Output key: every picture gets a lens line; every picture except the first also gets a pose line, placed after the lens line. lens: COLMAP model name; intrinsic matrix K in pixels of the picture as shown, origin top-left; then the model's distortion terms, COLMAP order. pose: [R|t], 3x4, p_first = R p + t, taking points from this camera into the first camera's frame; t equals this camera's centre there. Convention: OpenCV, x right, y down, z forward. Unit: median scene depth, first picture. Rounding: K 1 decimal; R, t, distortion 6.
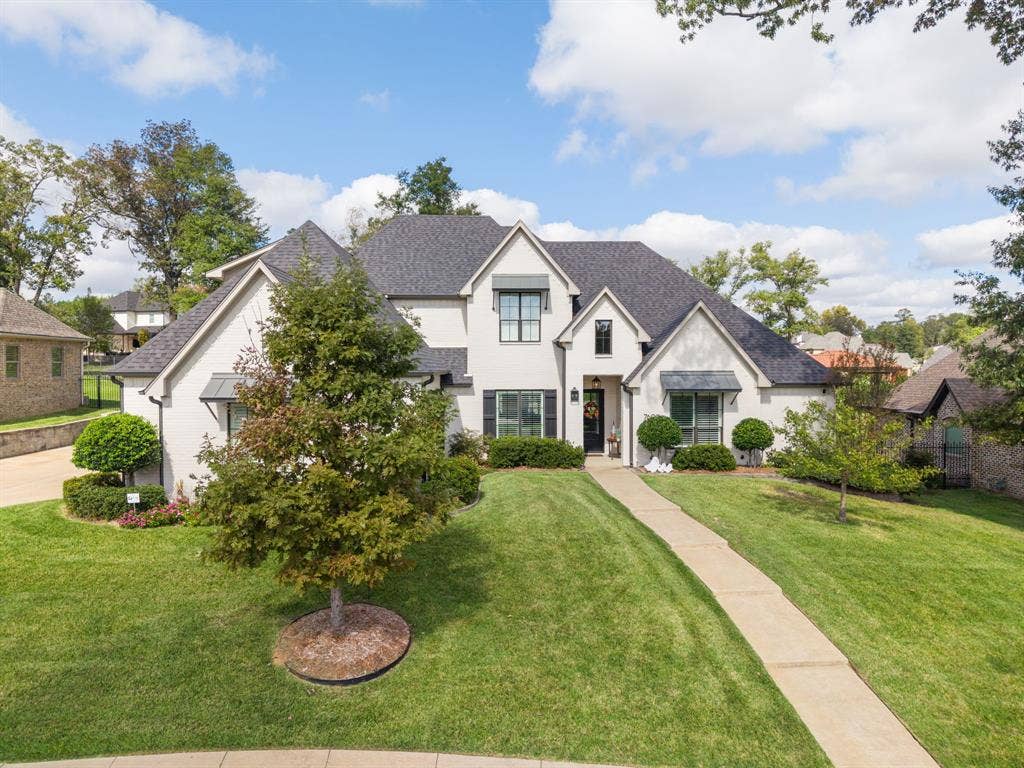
lens RADIAL K [[676.0, 0, 512.9], [0, 676.0, 423.1], [0, 0, 1]] dist [-0.005202, -0.000502]
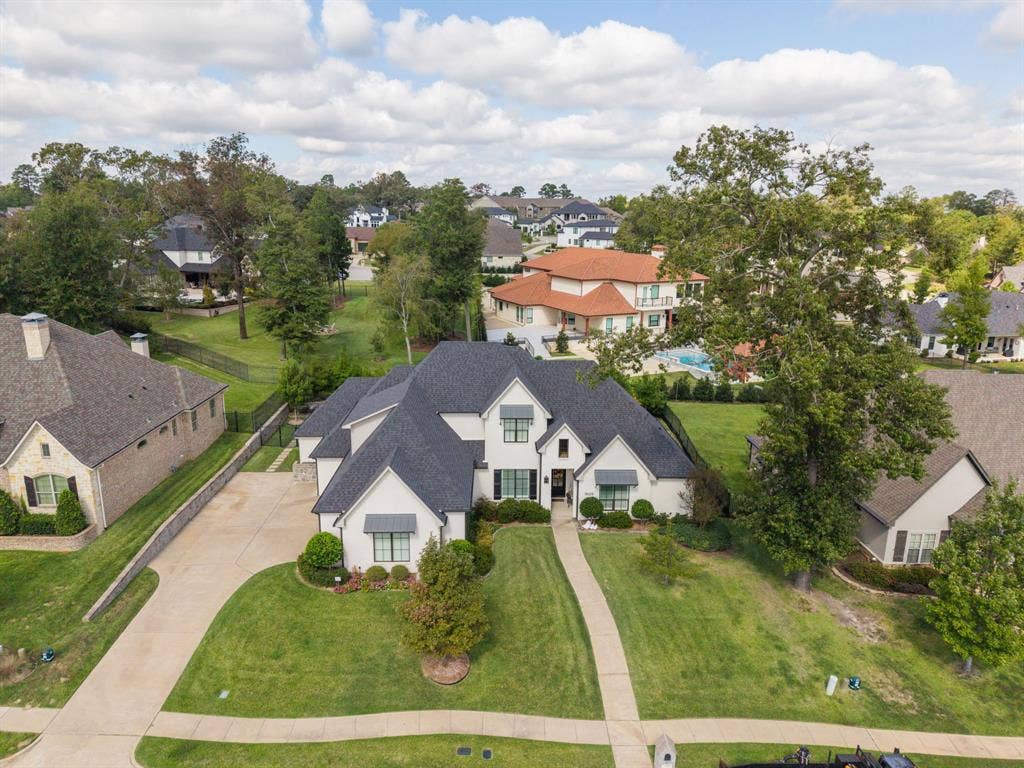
lens RADIAL K [[690.4, 0, 512.0], [0, 690.4, 384.0], [0, 0, 1]] dist [-0.004728, -0.001224]
pose [[0.999912, 0.011259, -0.006967, 0.015102], [-0.009876, 0.984714, 0.173898, -0.752807], [0.008818, -0.173814, 0.984739, -0.914267]]
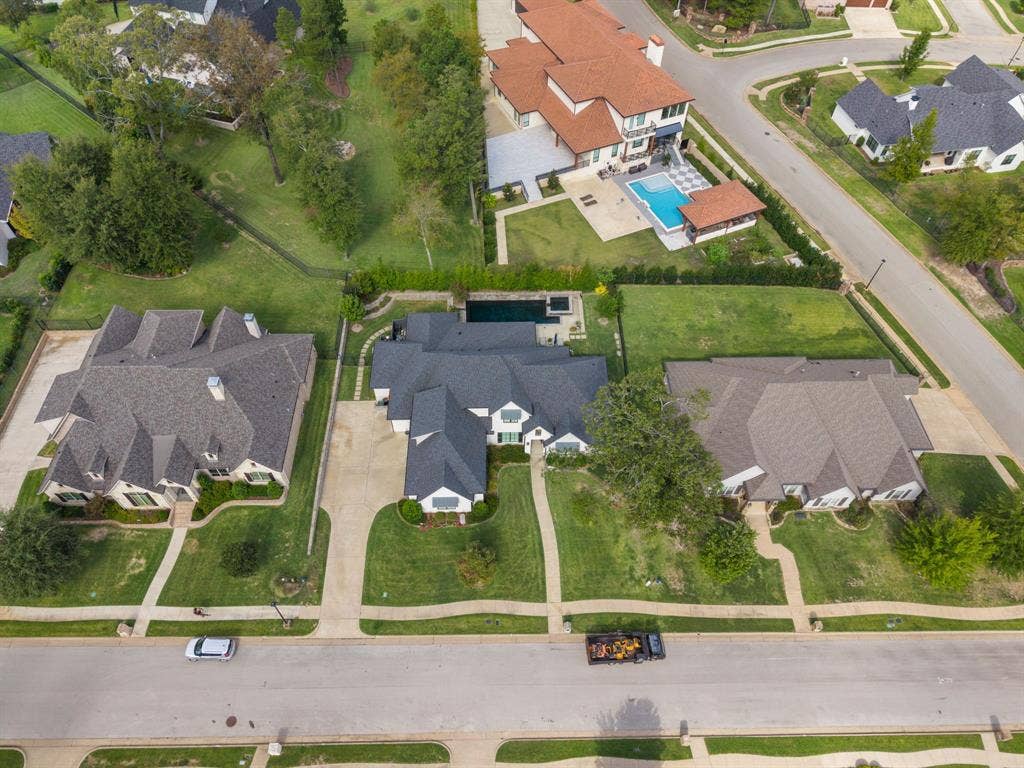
lens RADIAL K [[690.4, 0, 512.0], [0, 690.4, 384.0], [0, 0, 1]] dist [-0.004728, -0.001224]
pose [[0.999840, 0.017545, 0.003426, 0.004498], [-0.014037, 0.651909, 0.758167, -3.251306], [0.011069, -0.758094, 0.652051, -1.039753]]
